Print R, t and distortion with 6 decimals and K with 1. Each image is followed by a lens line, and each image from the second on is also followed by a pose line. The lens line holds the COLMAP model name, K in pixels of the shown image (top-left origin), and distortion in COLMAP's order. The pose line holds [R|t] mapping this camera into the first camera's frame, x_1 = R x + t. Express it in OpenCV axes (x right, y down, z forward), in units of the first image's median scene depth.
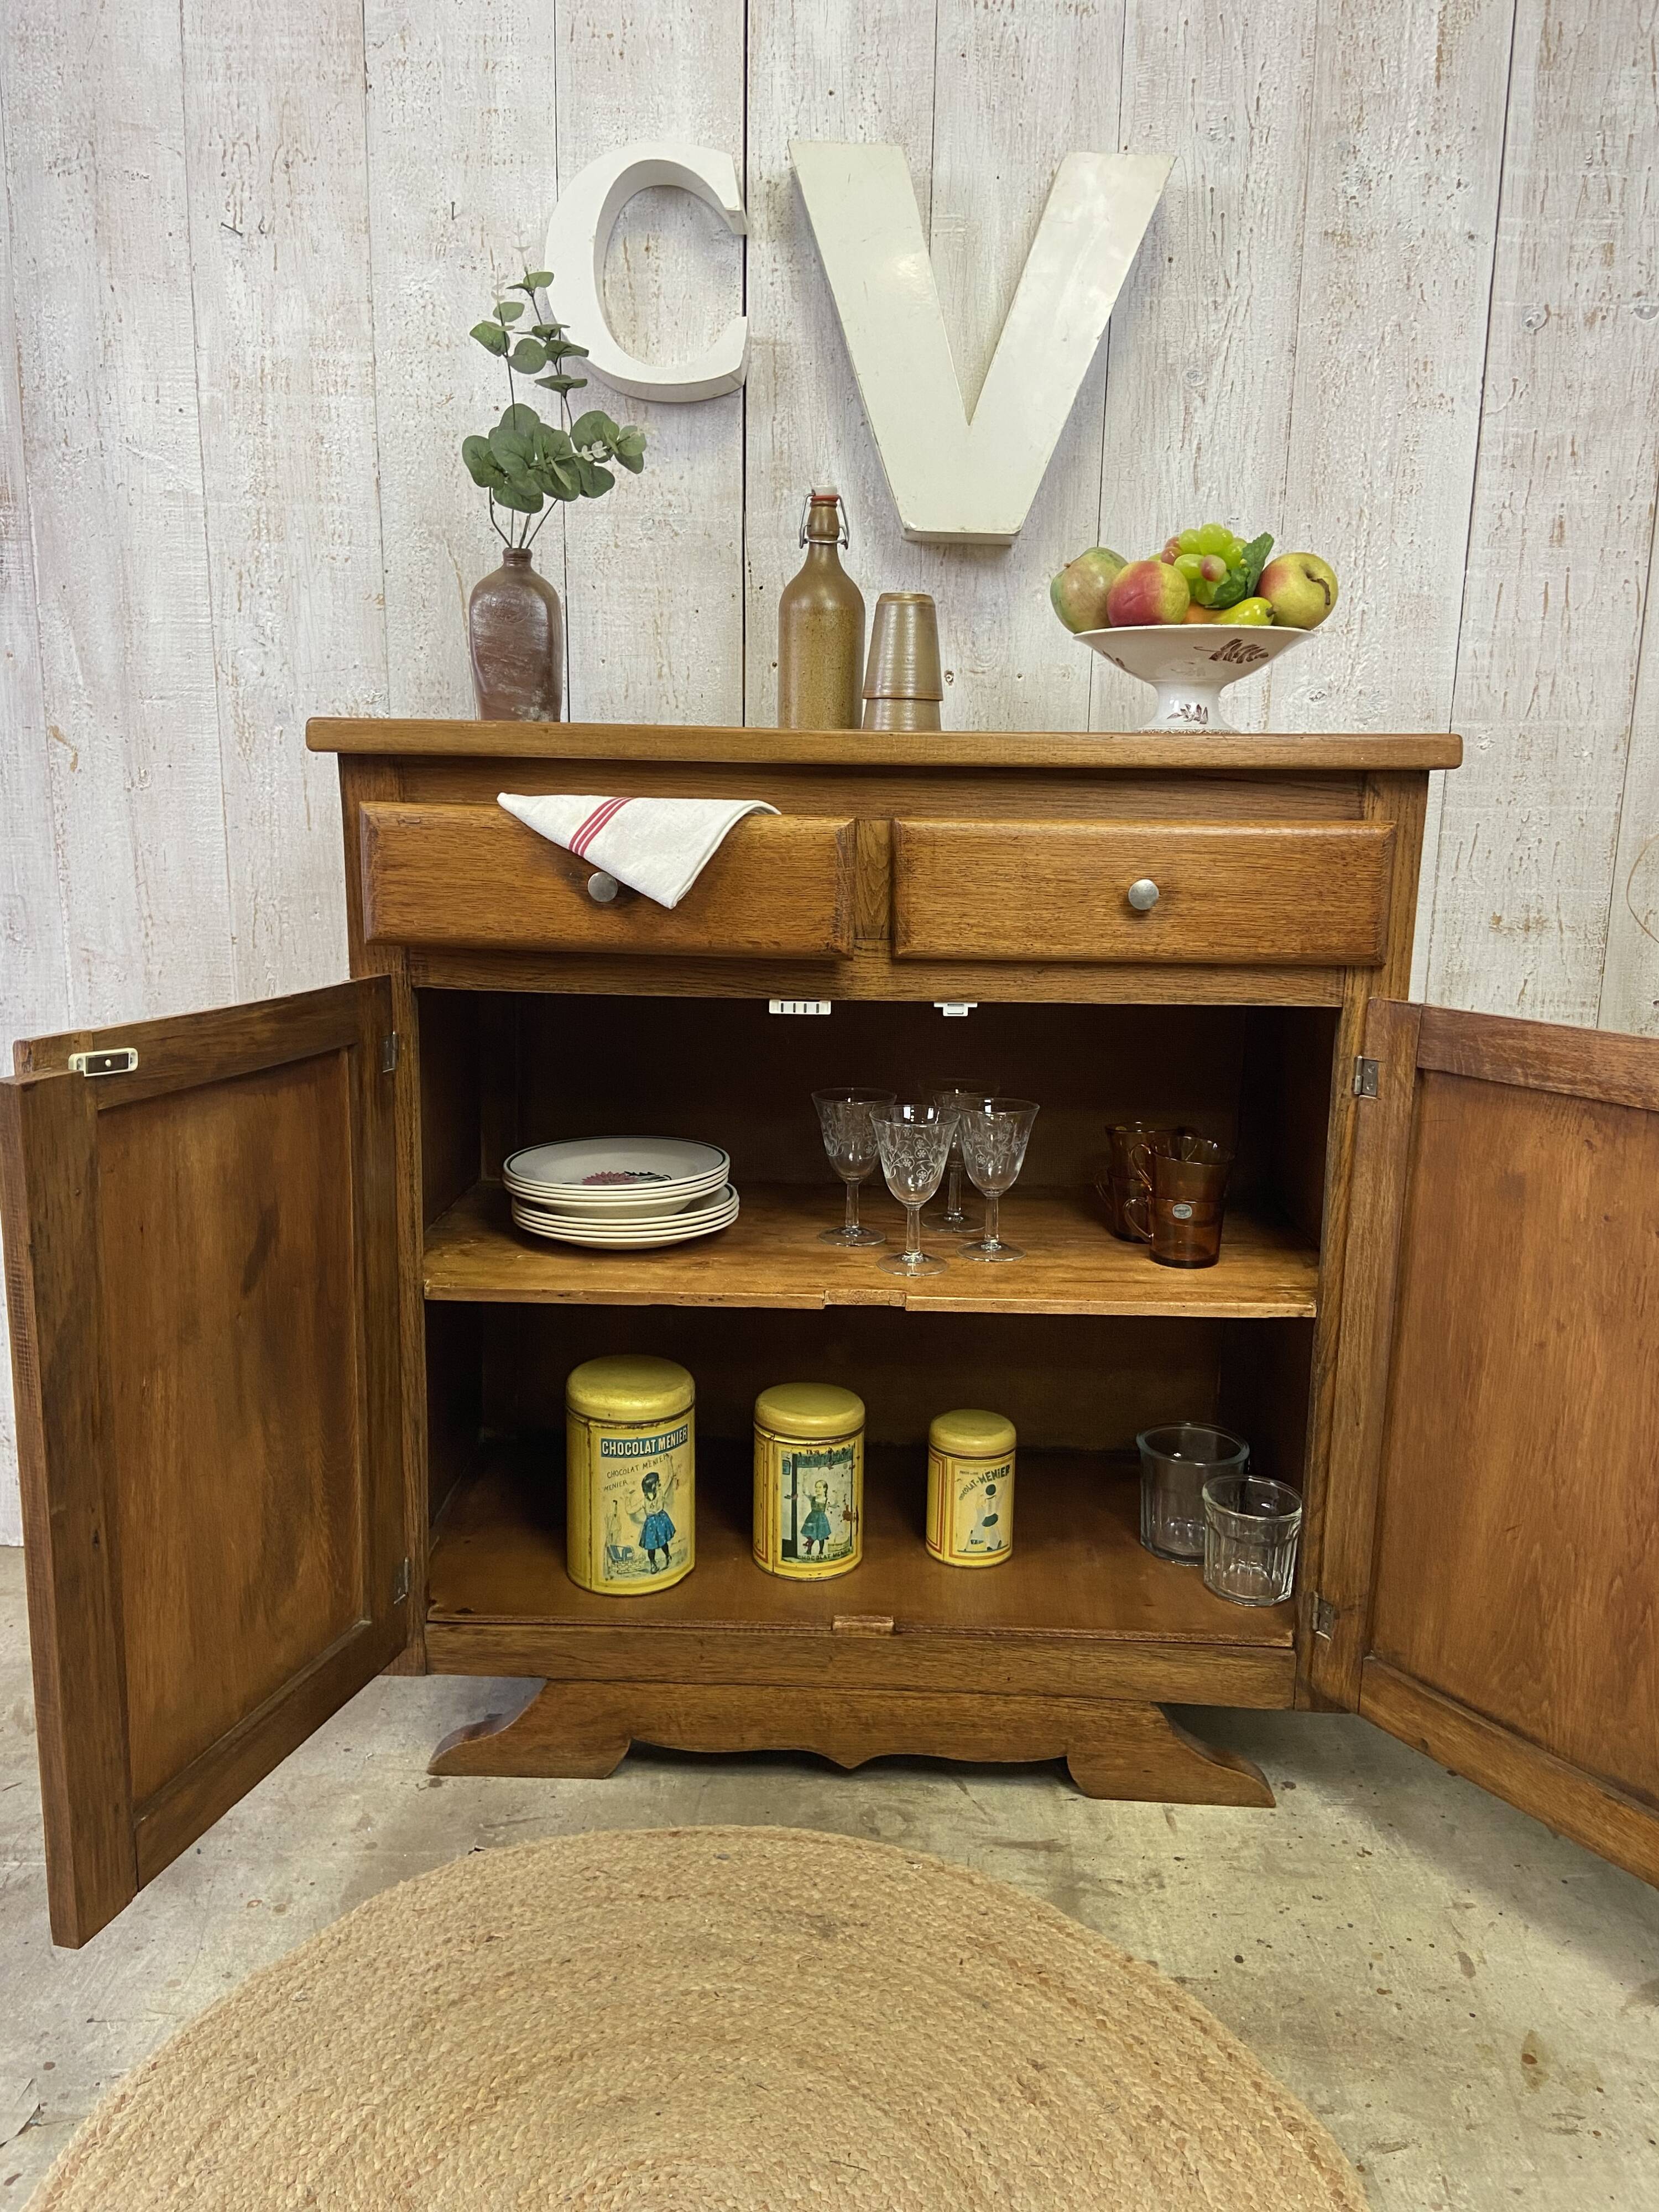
lens RADIAL K [[1665.3, 0, 834.7], [0, 1665.3, 1095.9], [0, 0, 1]] dist [0.124565, -0.155365]
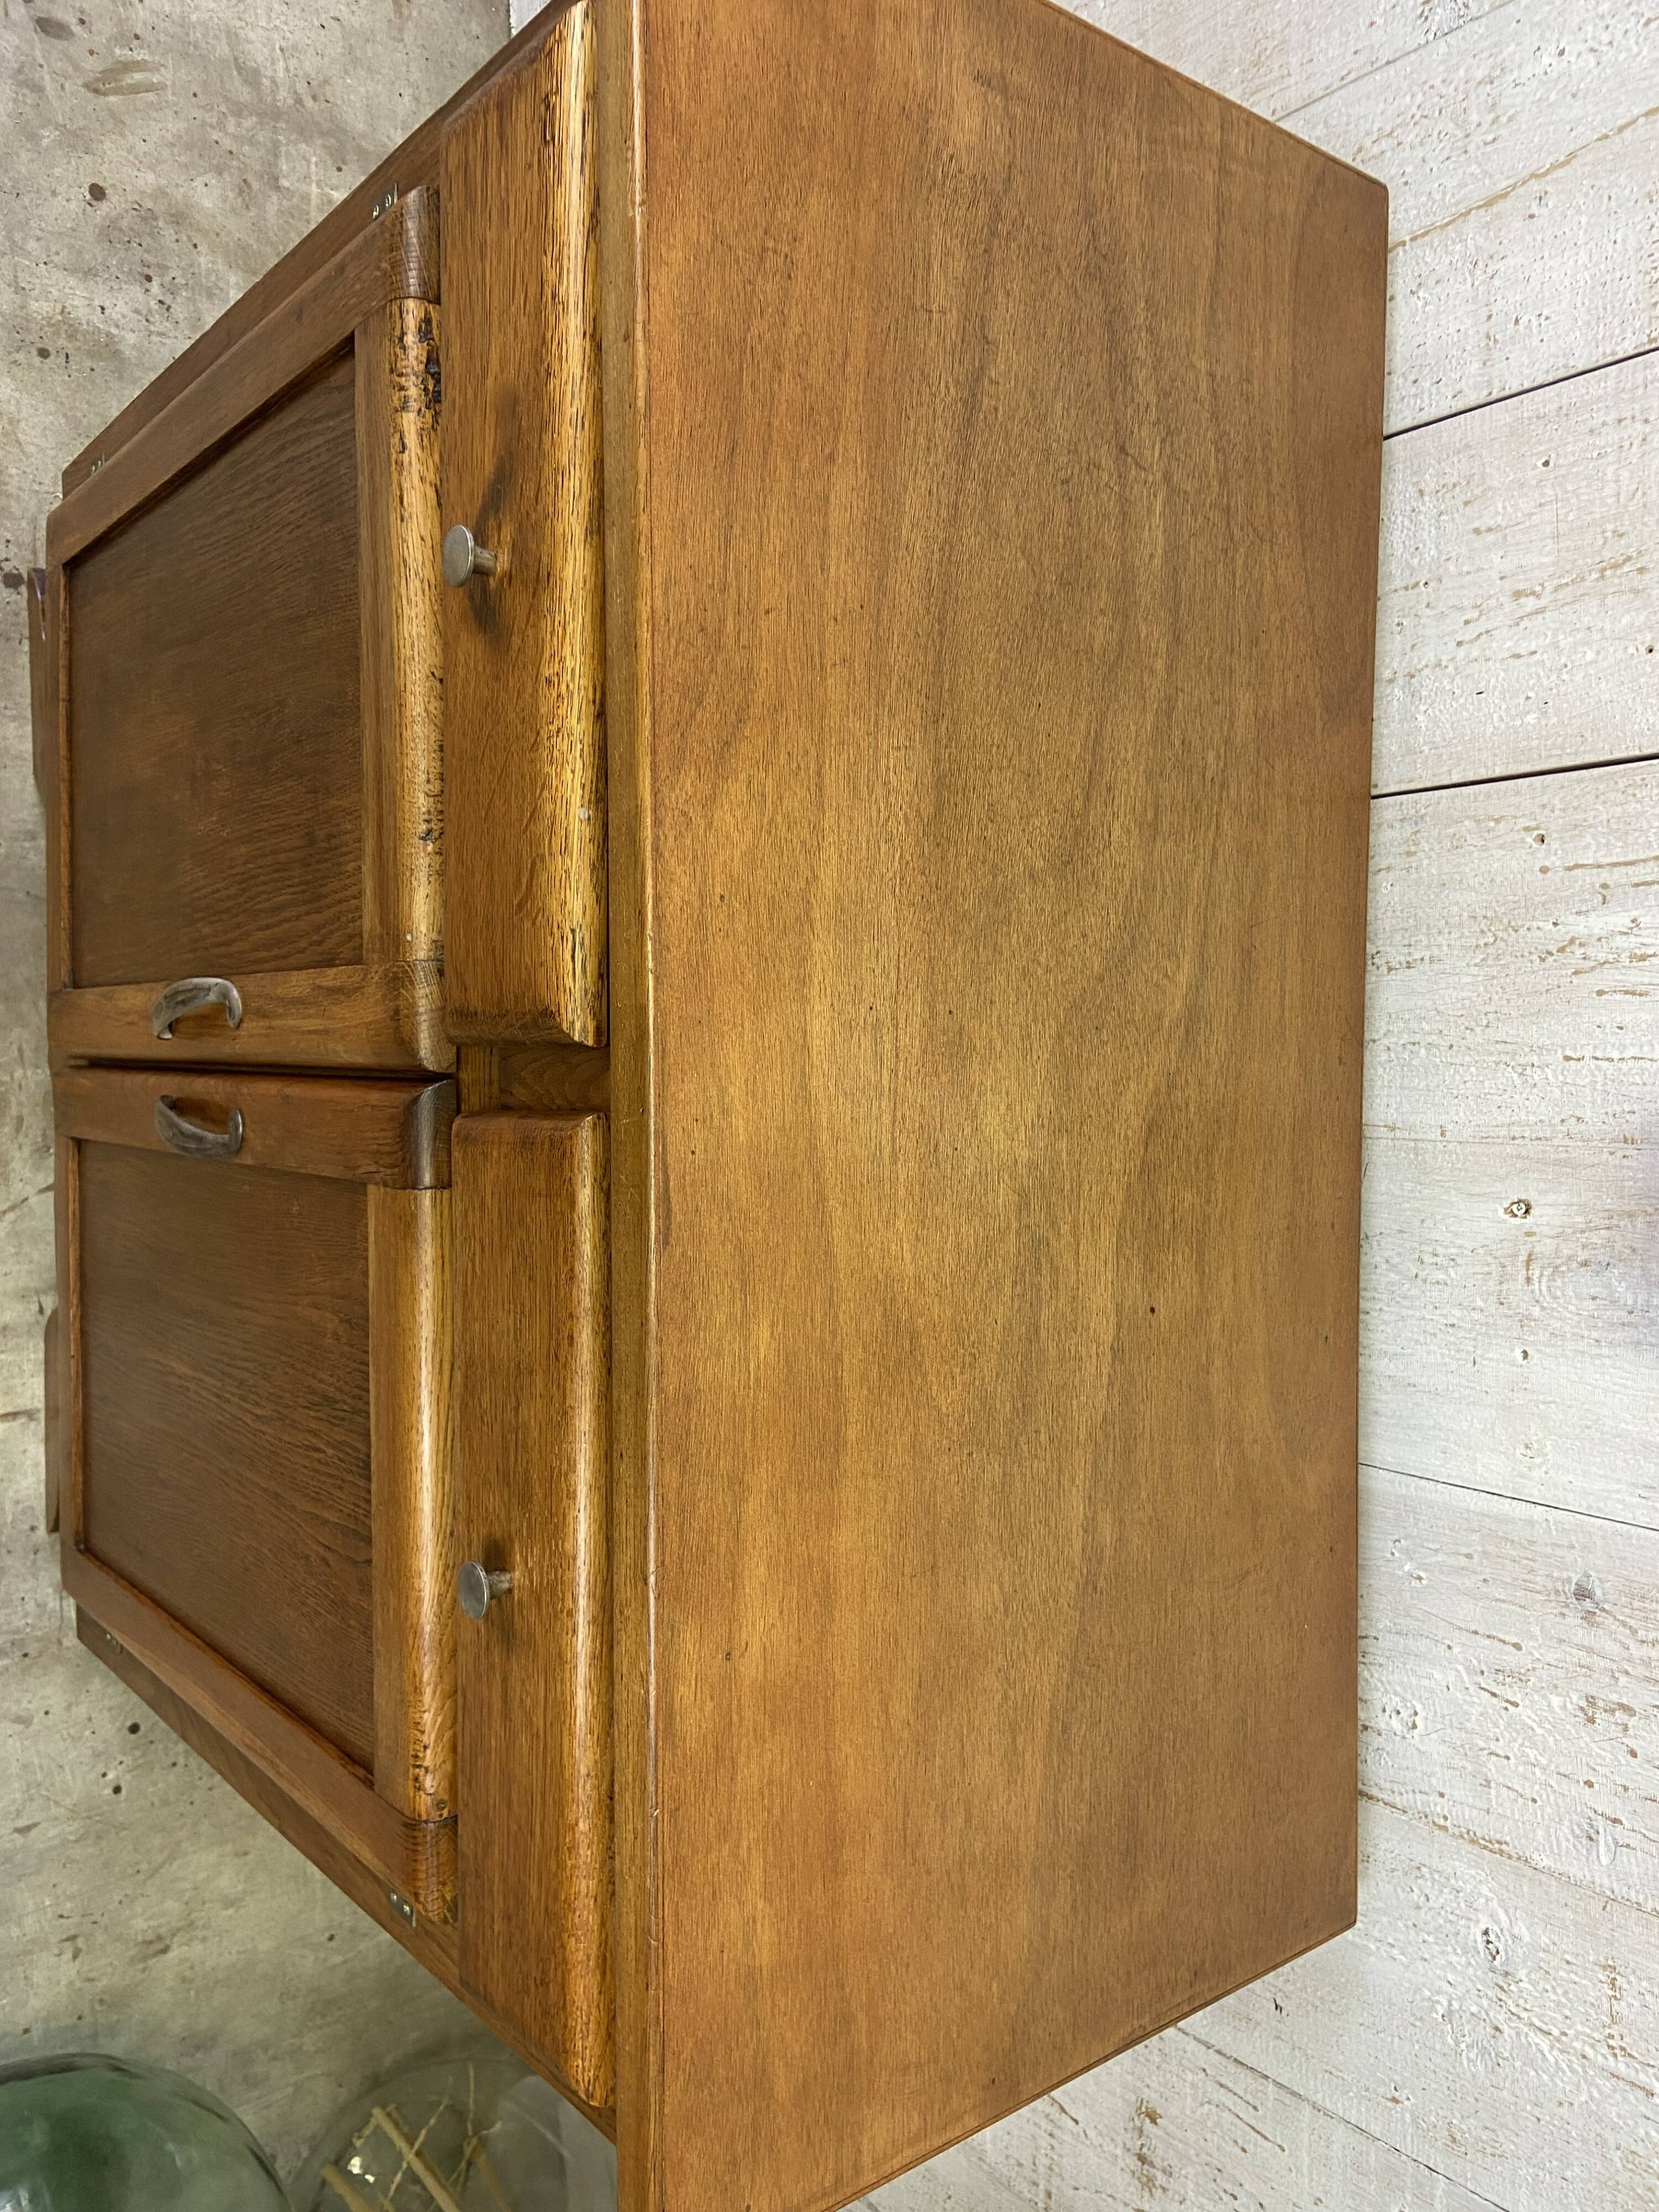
lens RADIAL K [[1665.3, 0, 843.1], [0, 1665.3, 1117.5], [0, 0, 1]] dist [0.124565, -0.155365]
pose [[0.039251, 0.998088, 0.047738, 0.013415], [-0.765784, -0.000644, 0.643097, -0.479510], [0.641898, -0.061799, 0.764295, 0.590497]]
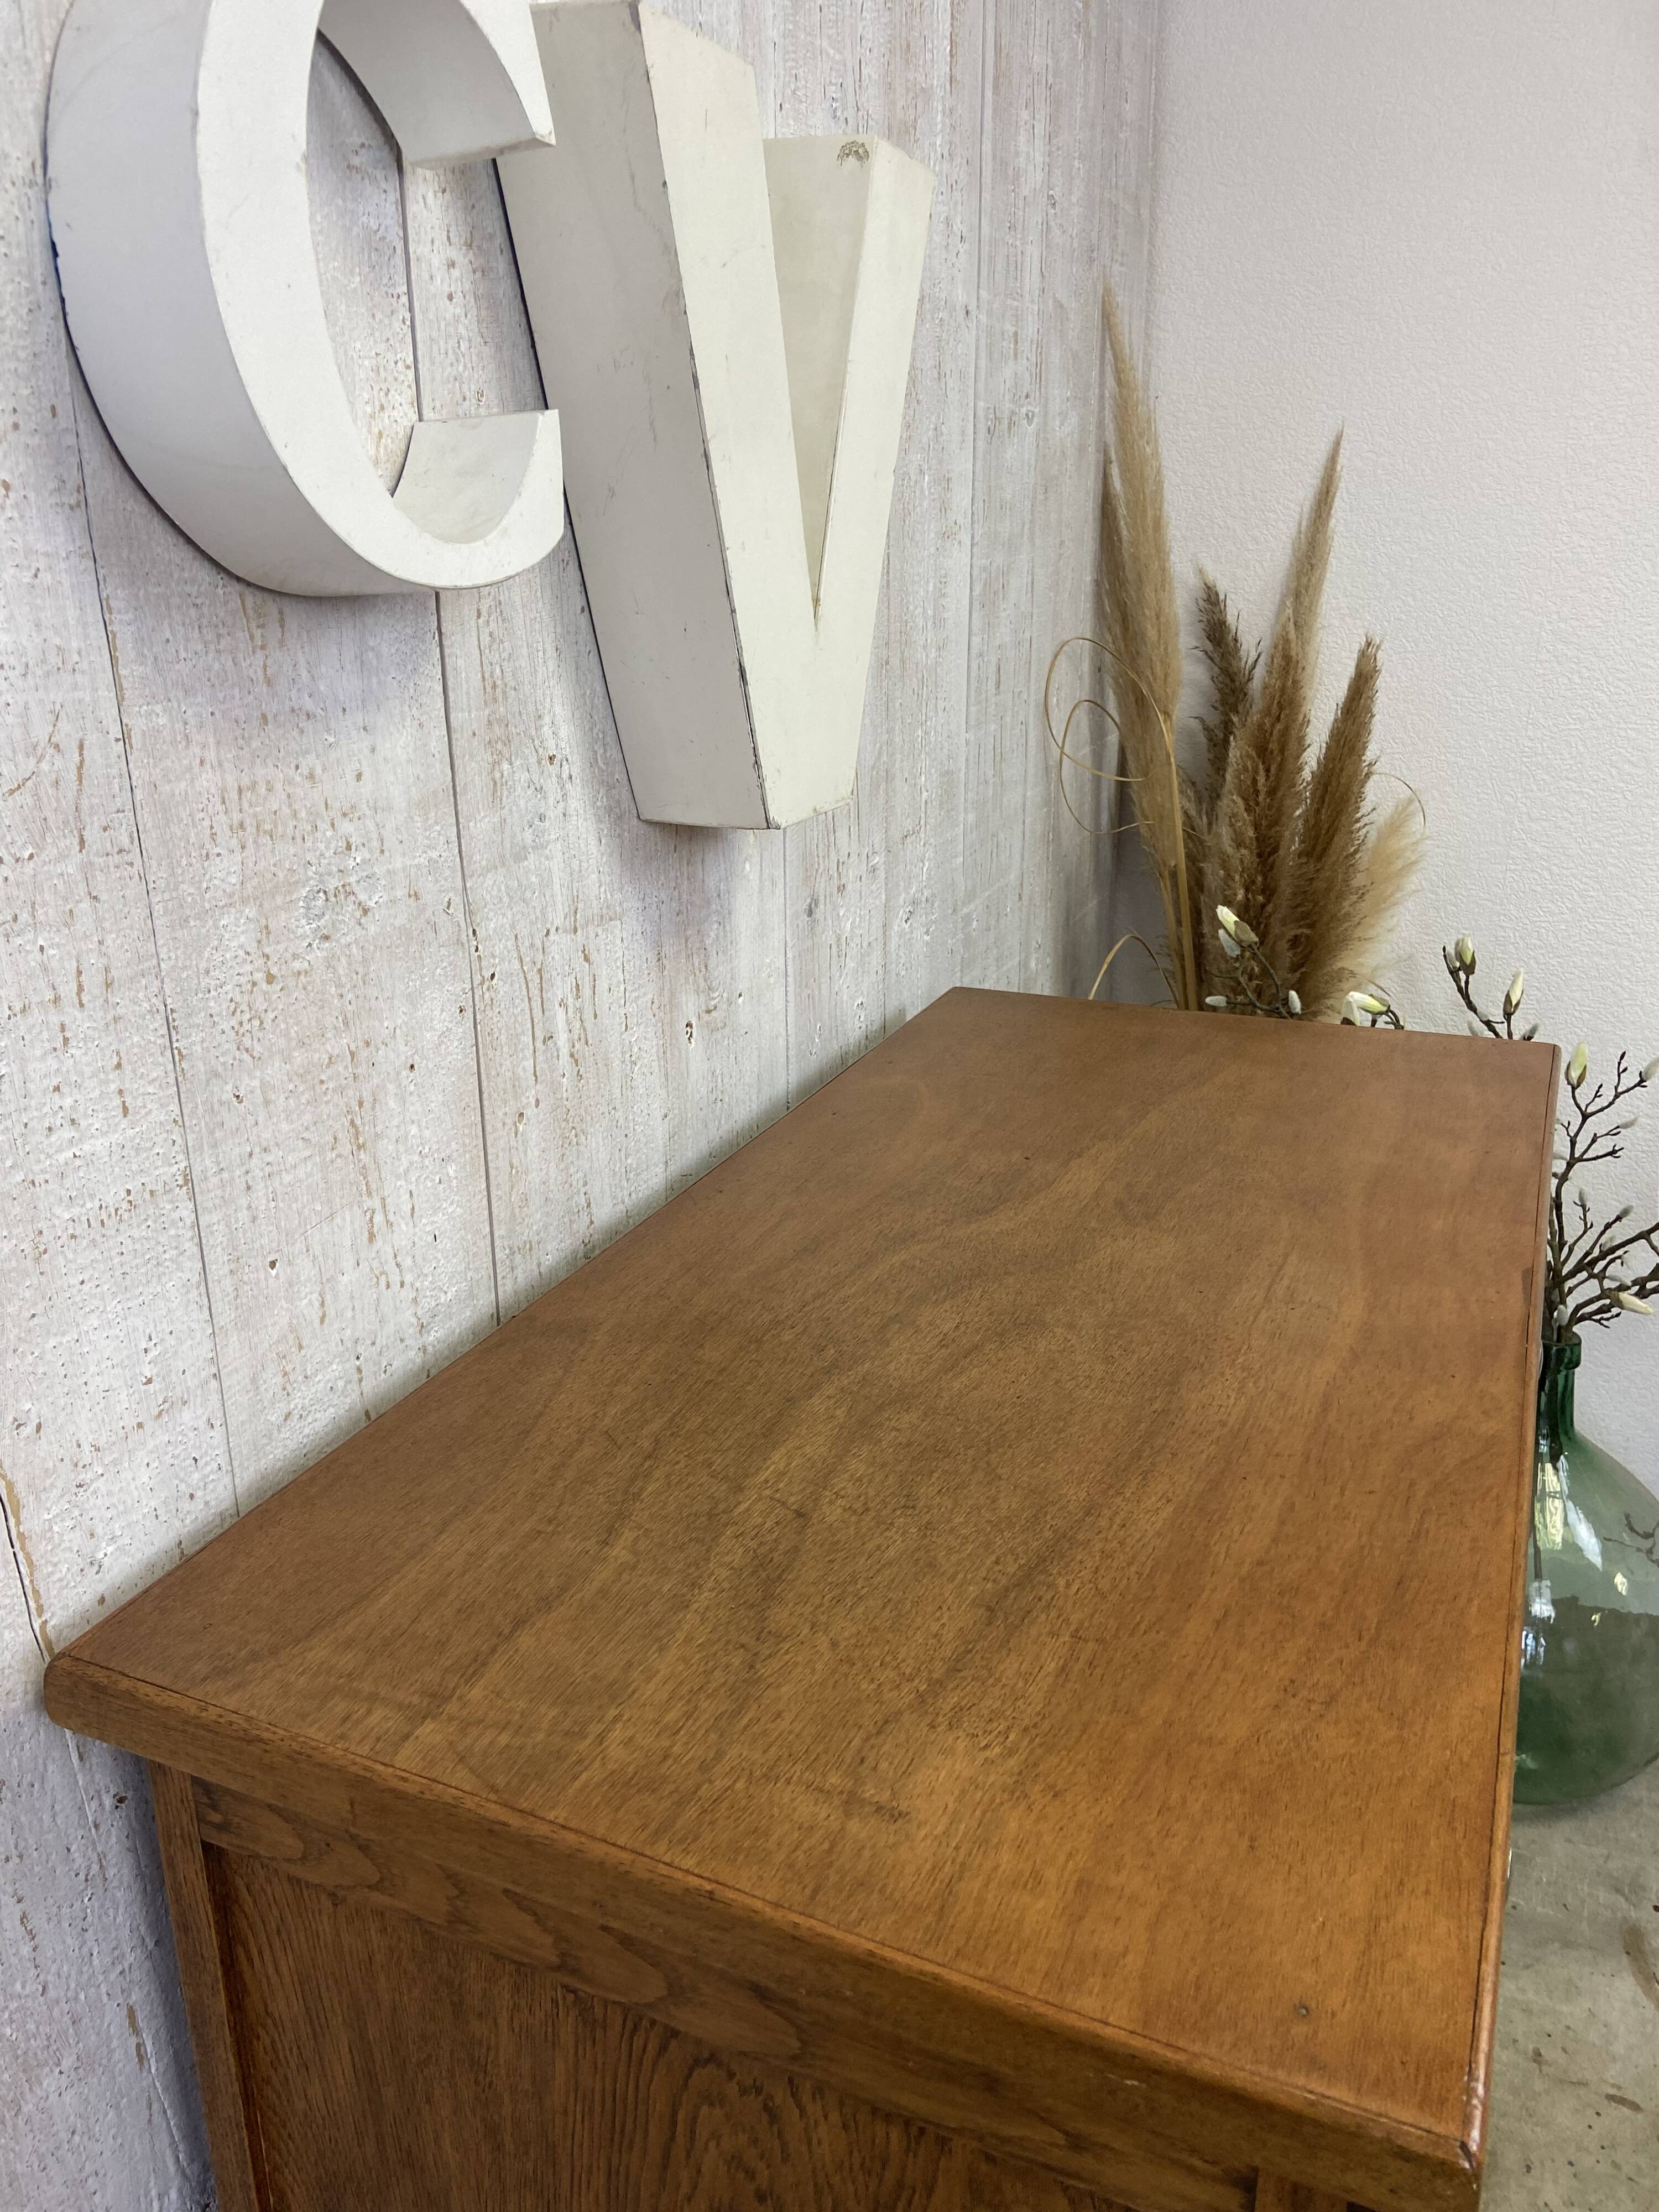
lens RADIAL K [[1665.3, 0, 833.1], [0, 1665.3, 1106.6], [0, 0, 1]] dist [0.124565, -0.155365]
pose [[0.362639, -0.337783, 0.868559, -0.478414], [0.192940, 0.939021, 0.284630, -0.437918], [-0.911738, 0.064362, 0.405698, 0.847009]]
